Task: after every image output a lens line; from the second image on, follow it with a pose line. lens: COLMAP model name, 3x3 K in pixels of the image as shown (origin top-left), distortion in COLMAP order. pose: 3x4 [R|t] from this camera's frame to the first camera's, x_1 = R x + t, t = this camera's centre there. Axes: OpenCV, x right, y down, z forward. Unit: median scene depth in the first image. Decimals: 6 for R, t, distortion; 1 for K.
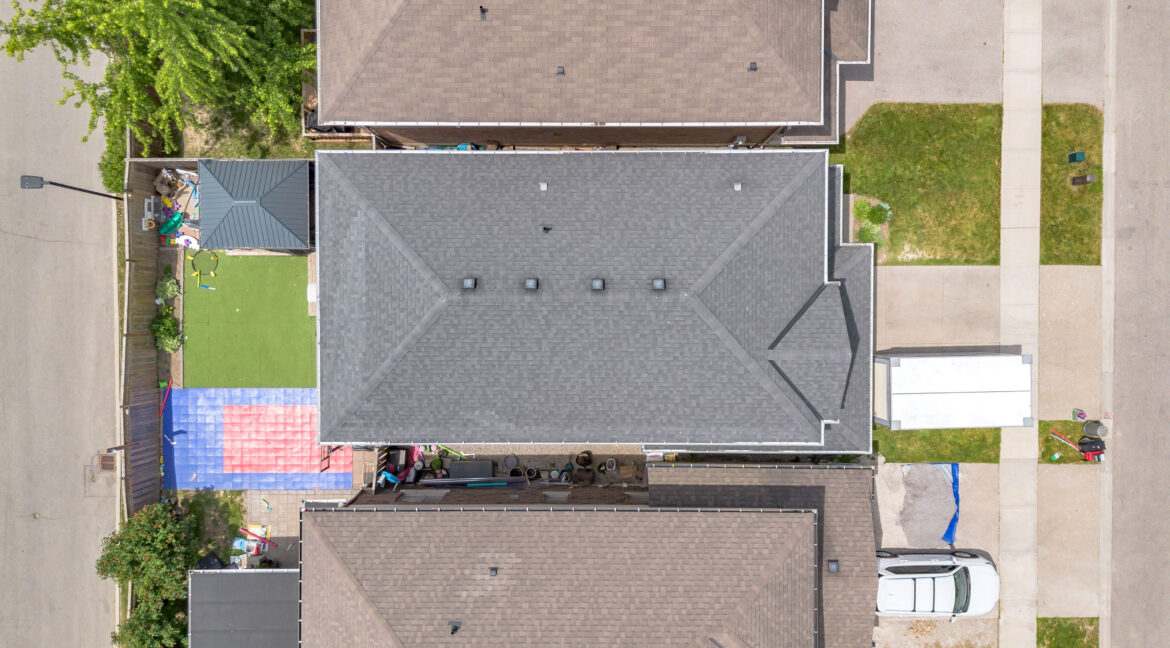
lens RADIAL K [[826.7, 0, 585.0], [0, 826.7, 324.0], [0, 0, 1]] dist [0.056911, -0.052868]
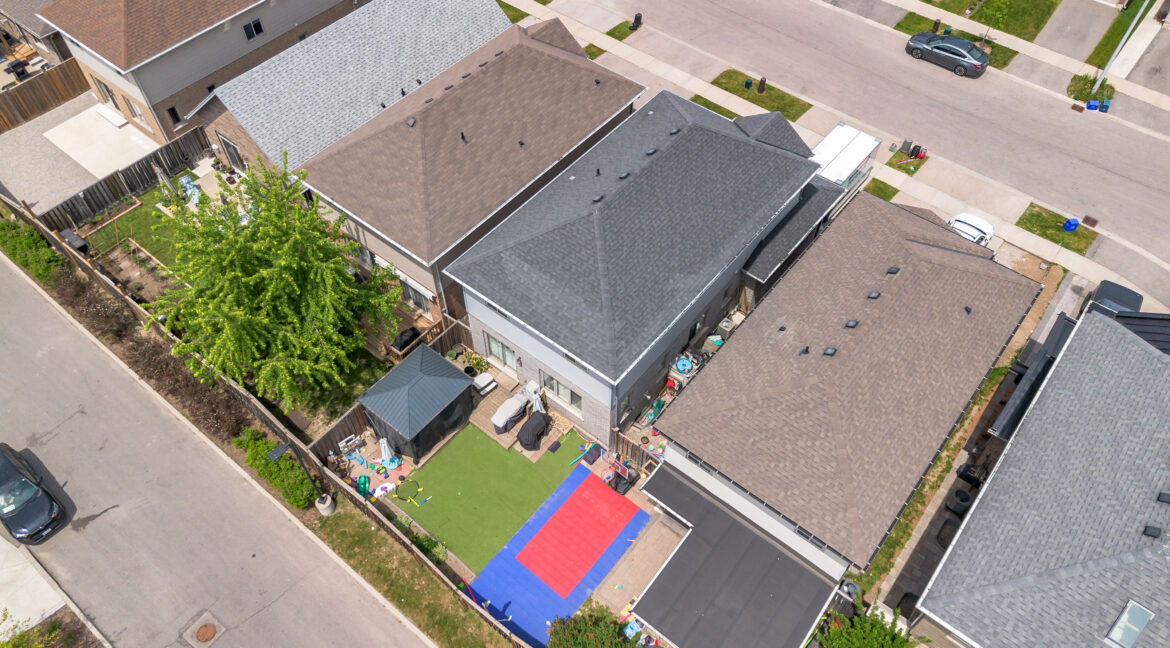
lens RADIAL K [[826.7, 0, 585.0], [0, 826.7, 324.0], [0, 0, 1]] dist [0.056911, -0.052868]
pose [[0.627452, -0.610518, 0.483292, -0.692561], [0.778634, 0.487411, -0.395169, 0.427456], [0.005696, 0.624258, 0.781198, 0.008823]]
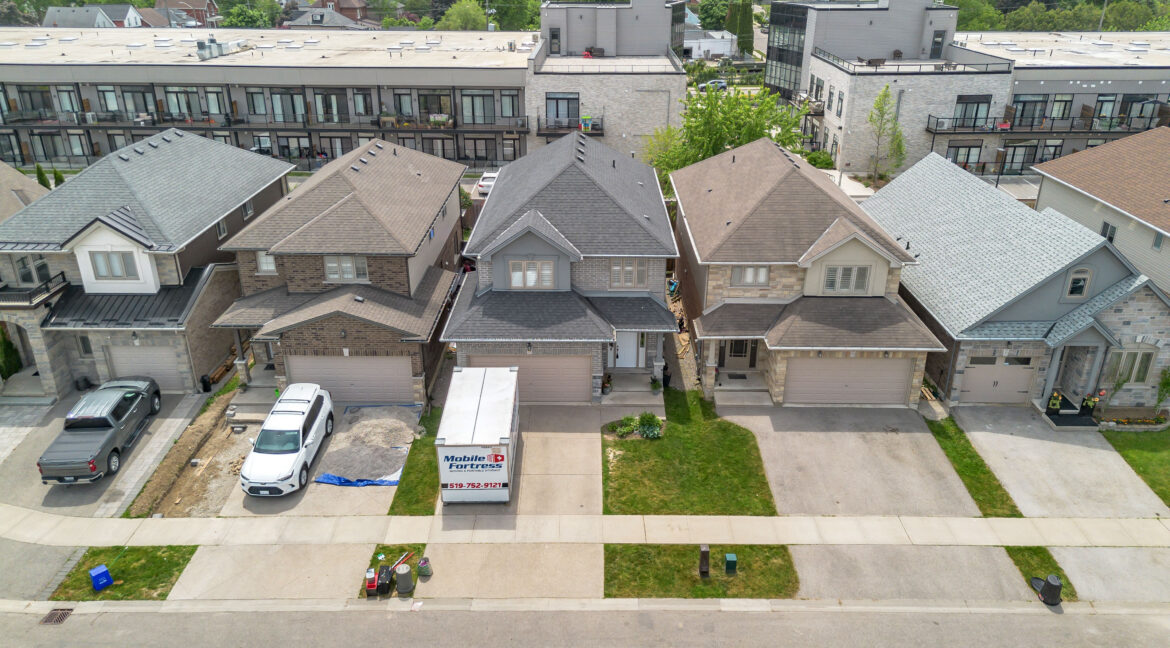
lens RADIAL K [[826.7, 0, 585.0], [0, 826.7, 324.0], [0, 0, 1]] dist [0.056911, -0.052868]
pose [[-0.010602, 0.416920, -0.908881, 1.239154], [-0.999877, -0.014906, 0.004826, -0.051737], [-0.011536, 0.908821, 0.417027, 0.427803]]
